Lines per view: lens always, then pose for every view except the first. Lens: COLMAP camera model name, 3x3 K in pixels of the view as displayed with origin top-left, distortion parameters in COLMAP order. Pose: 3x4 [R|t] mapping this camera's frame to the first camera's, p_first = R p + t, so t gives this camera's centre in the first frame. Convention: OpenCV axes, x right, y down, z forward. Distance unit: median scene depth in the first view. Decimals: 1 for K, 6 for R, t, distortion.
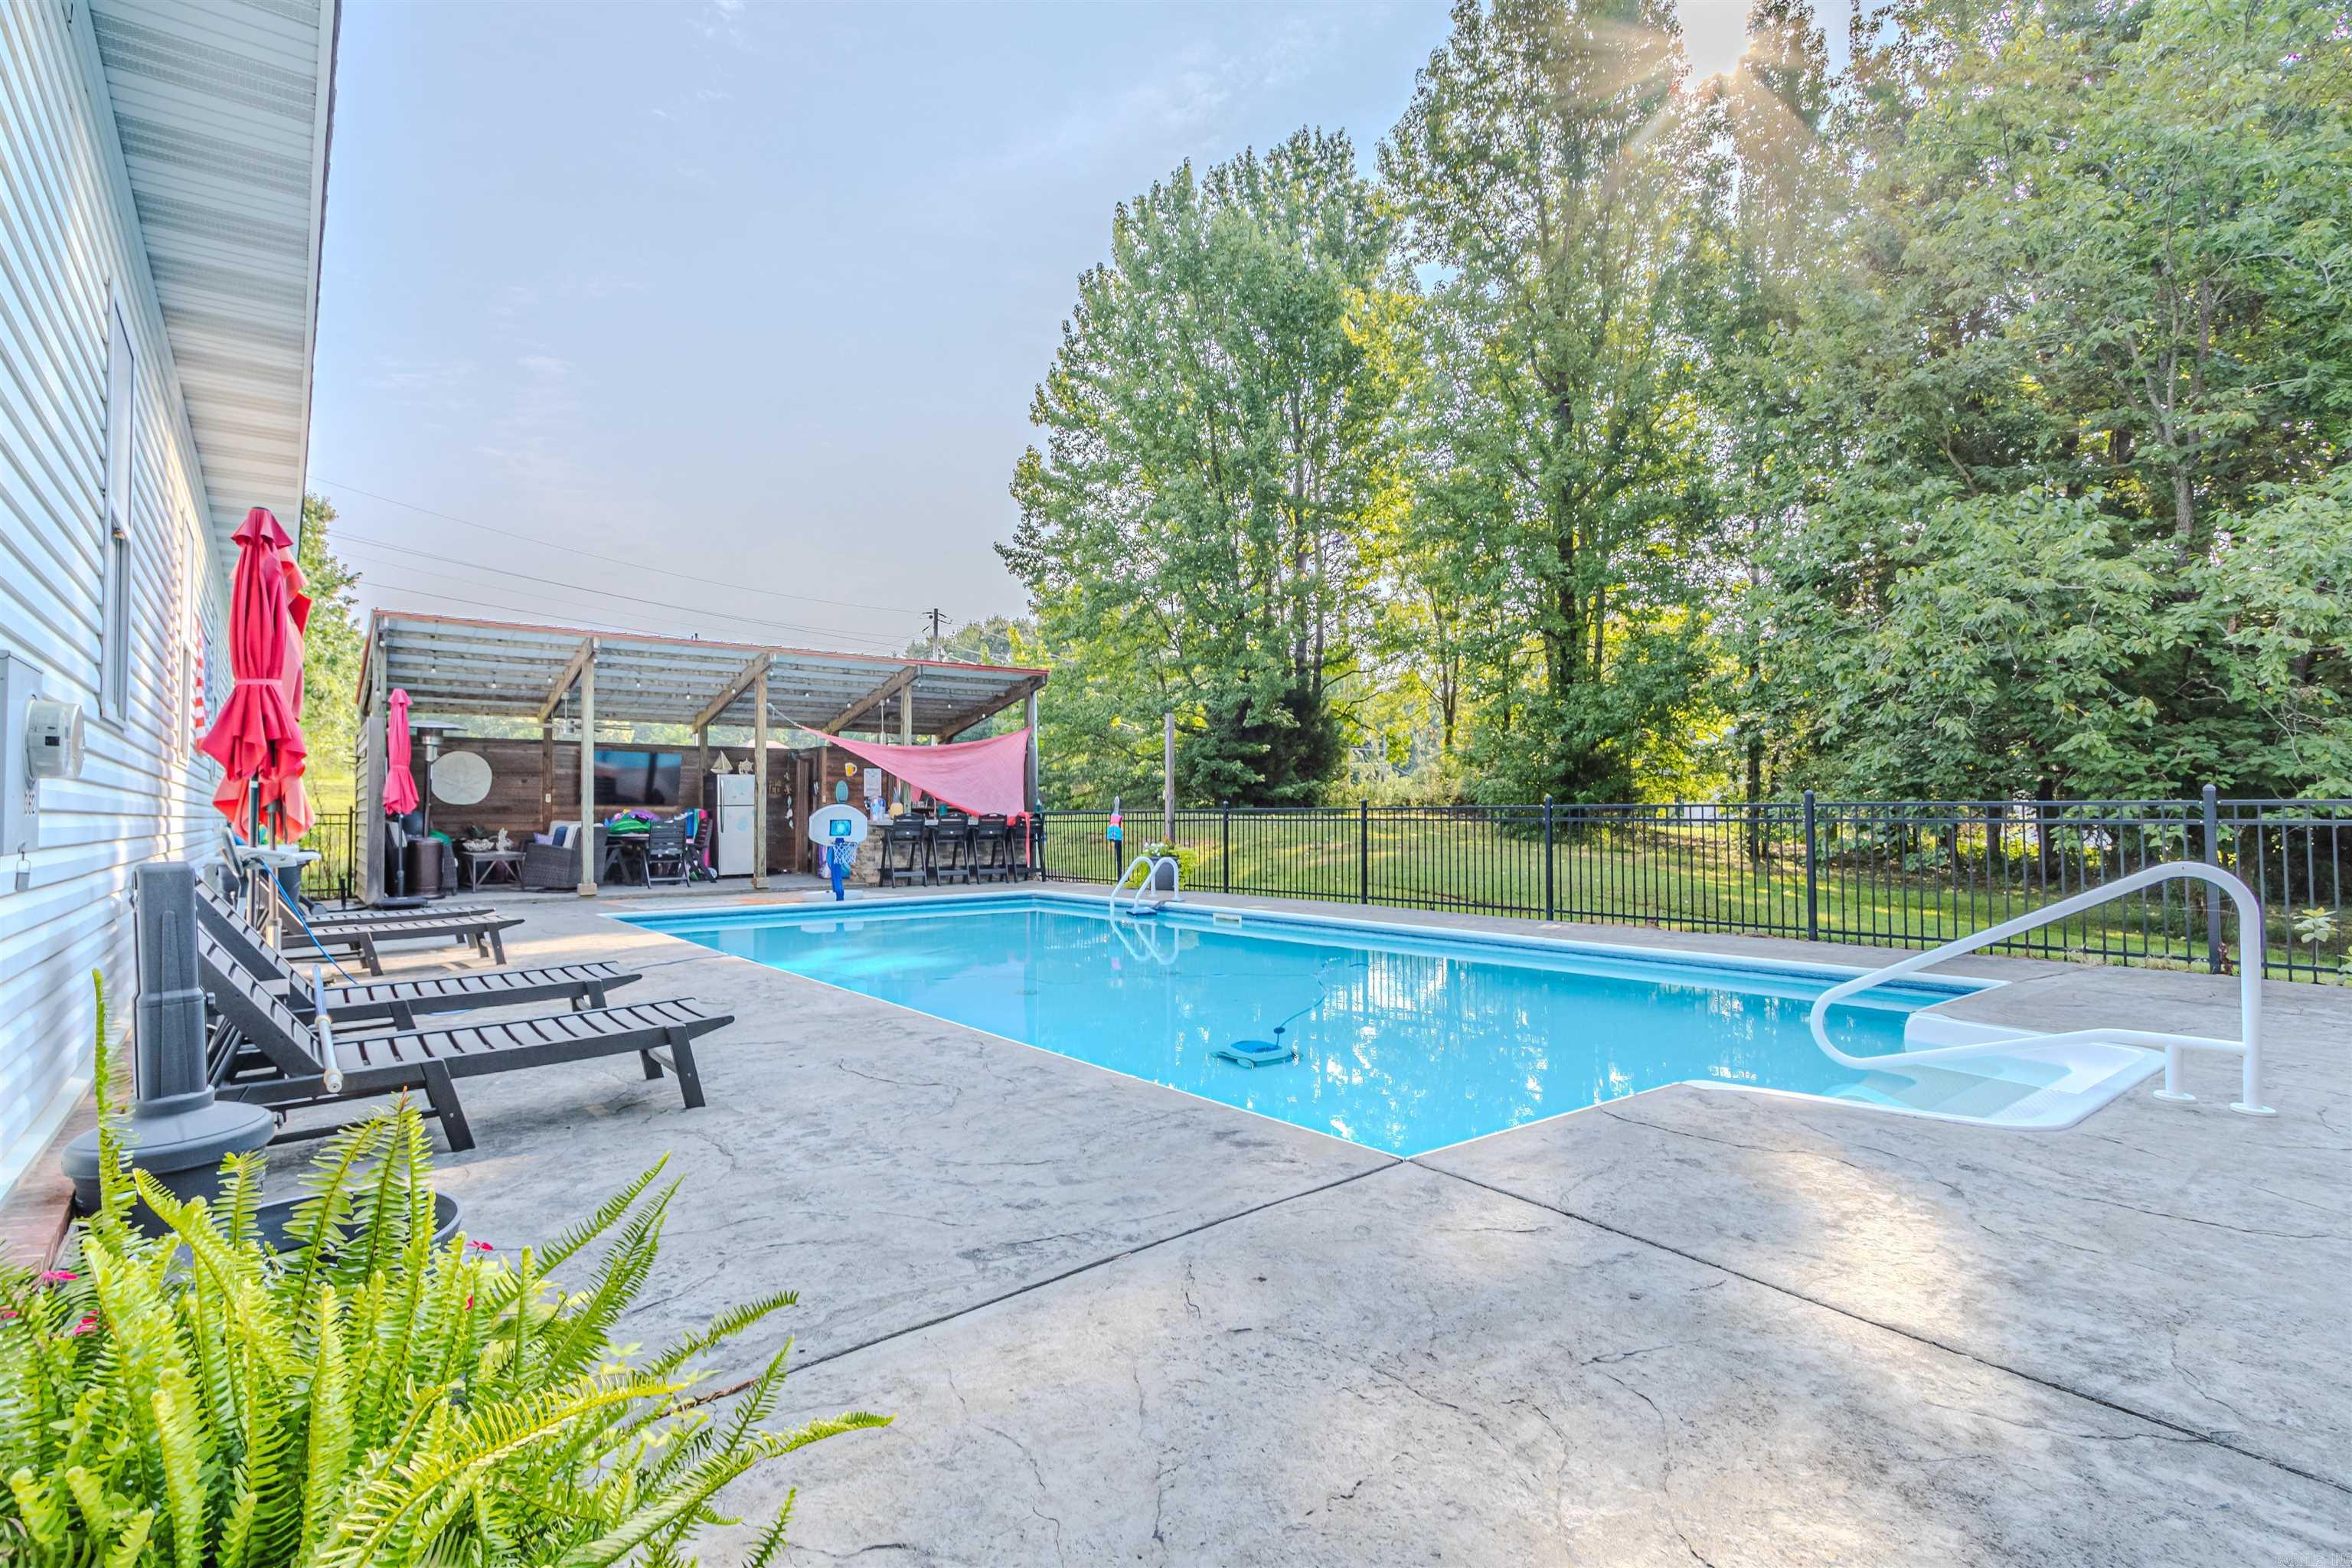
lens RADIAL K [[1110.4, 0, 1171.5], [0, 1110.4, 794.3], [0, 0, 1]] dist [0.010499, -0.003427]
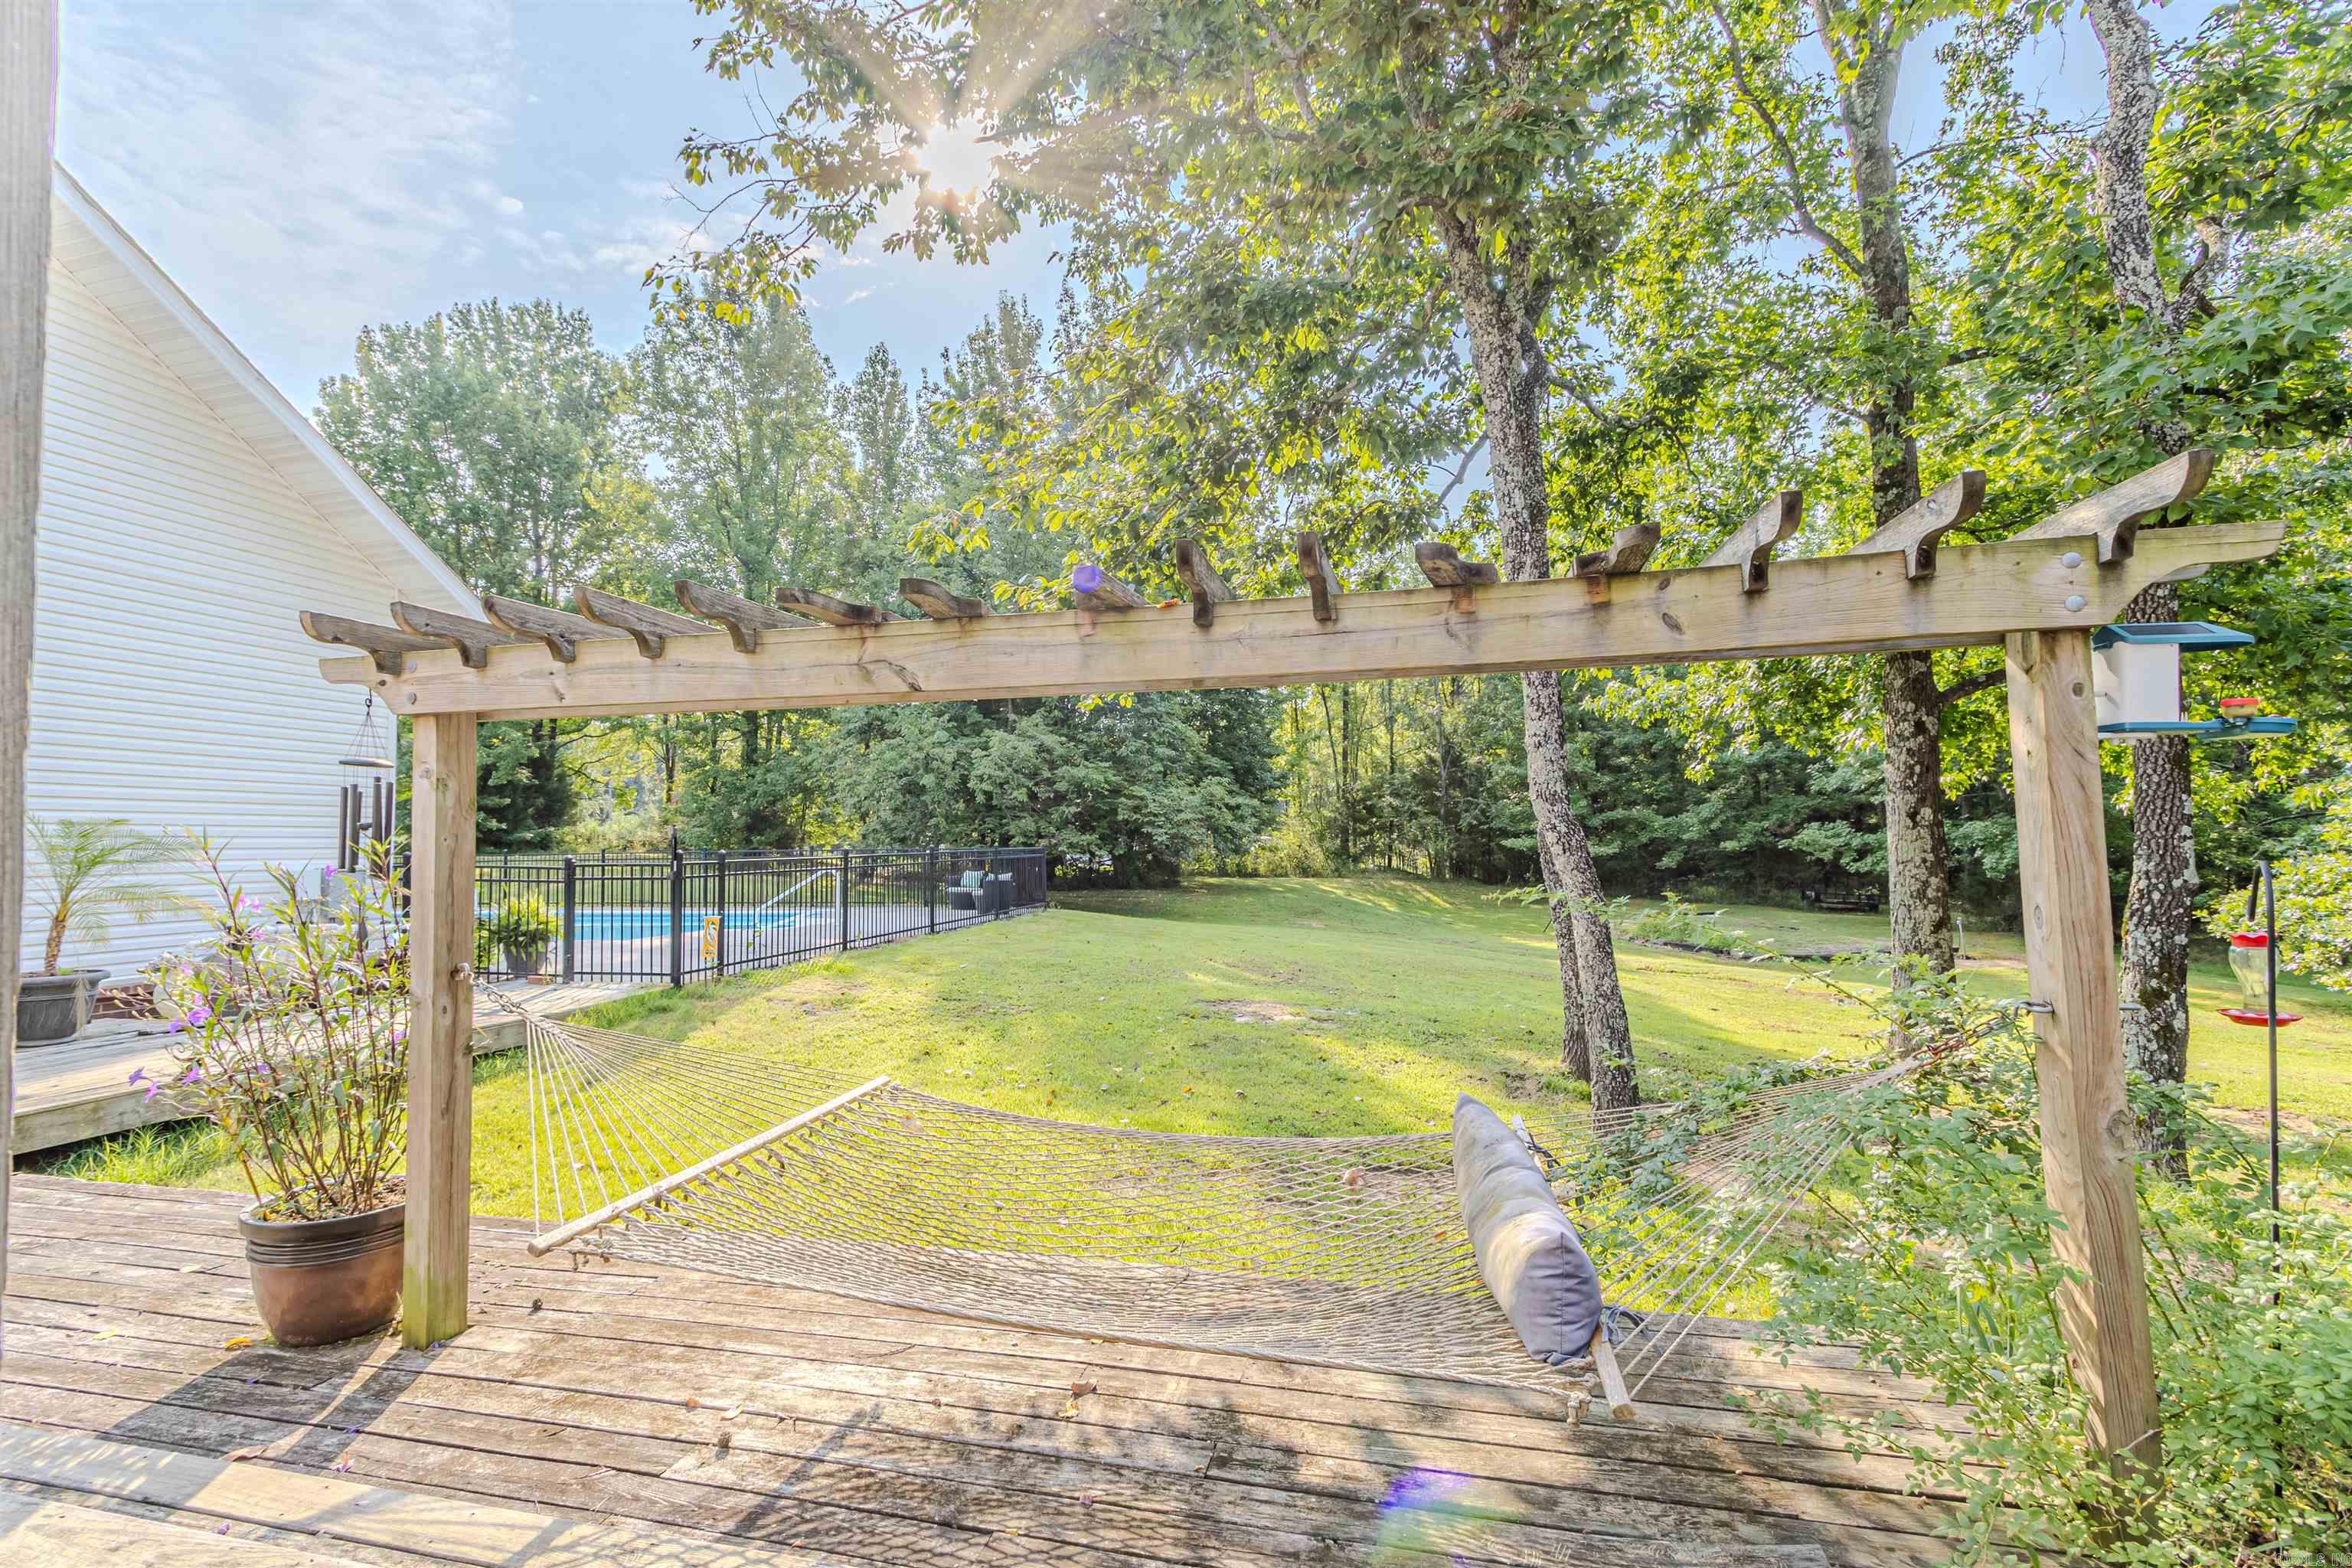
lens RADIAL K [[1110.4, 0, 1168.9], [0, 1110.4, 793.5], [0, 0, 1]] dist [0.010499, -0.003427]
pose [[0.793992, 0.018375, 0.607650, -0.077918], [0.001673, 0.999473, -0.032410, -0.008207], [-0.607926, 0.026750, 0.793543, -0.399059]]
